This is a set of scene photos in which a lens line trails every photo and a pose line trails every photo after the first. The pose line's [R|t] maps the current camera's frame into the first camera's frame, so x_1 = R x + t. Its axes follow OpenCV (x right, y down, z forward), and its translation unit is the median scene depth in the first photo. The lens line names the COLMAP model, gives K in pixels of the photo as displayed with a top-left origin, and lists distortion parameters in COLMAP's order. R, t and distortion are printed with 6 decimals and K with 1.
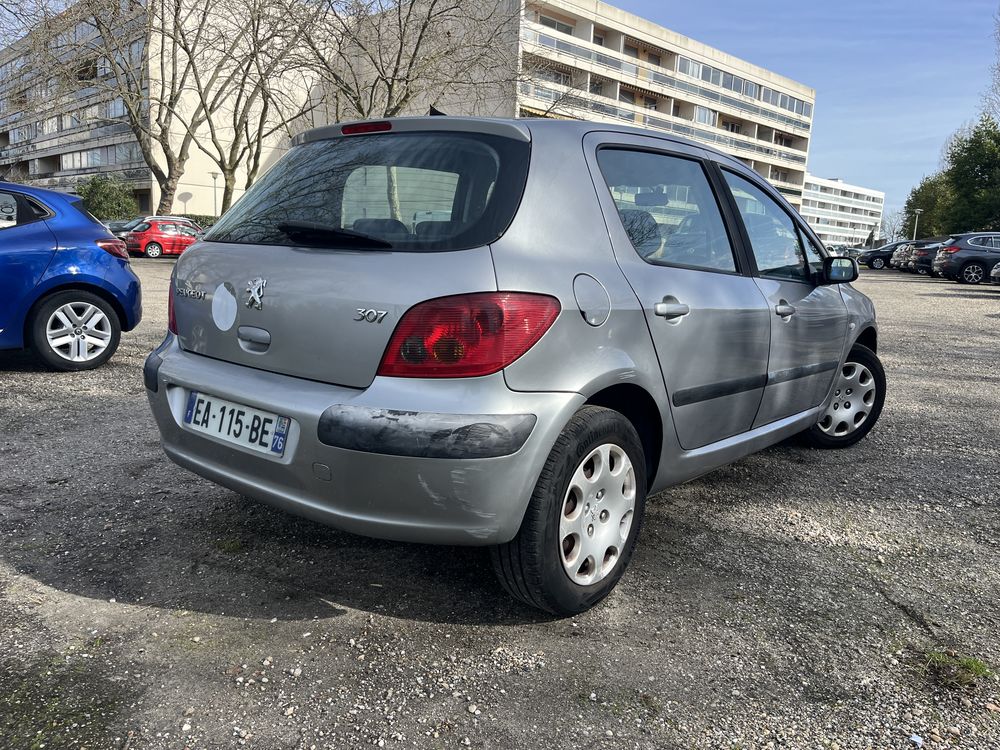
lens RADIAL K [[754.9, 0, 500.0], [0, 754.9, 375.0], [0, 0, 1]] dist [0.066428, -0.102709]
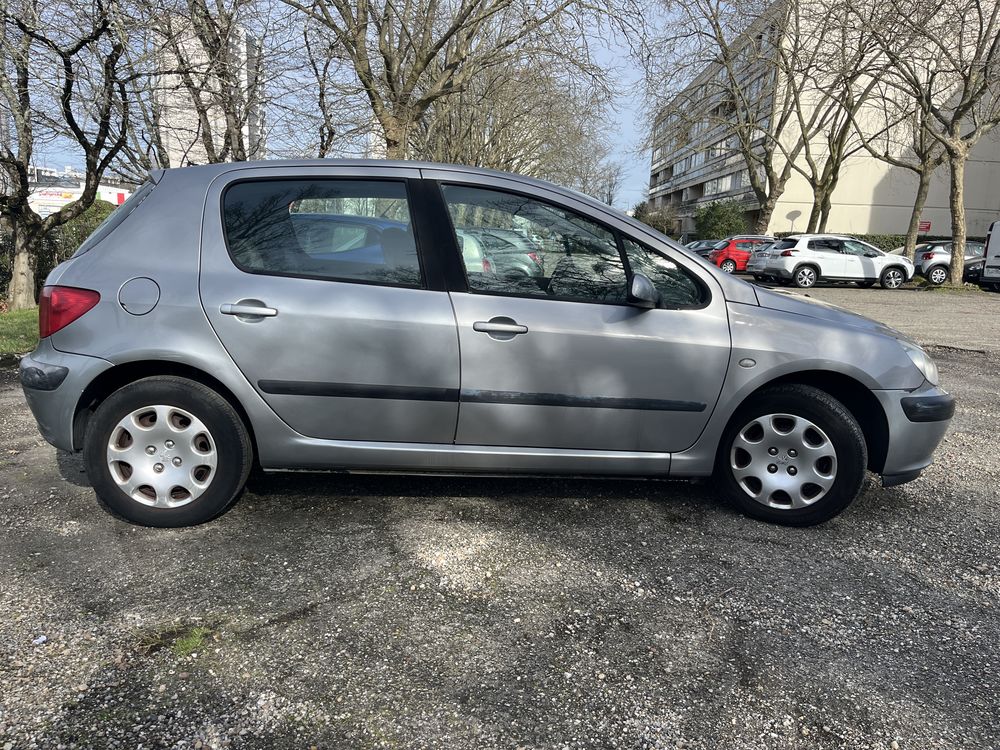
lens RADIAL K [[754.9, 0, 500.0], [0, 754.9, 375.0], [0, 0, 1]] dist [0.066428, -0.102709]
pose [[0.678552, 0.110467, -0.726198, 0.158599], [-0.126350, 0.991445, 0.032755, -0.008517], [0.723604, 0.069529, 0.686705, 0.052249]]
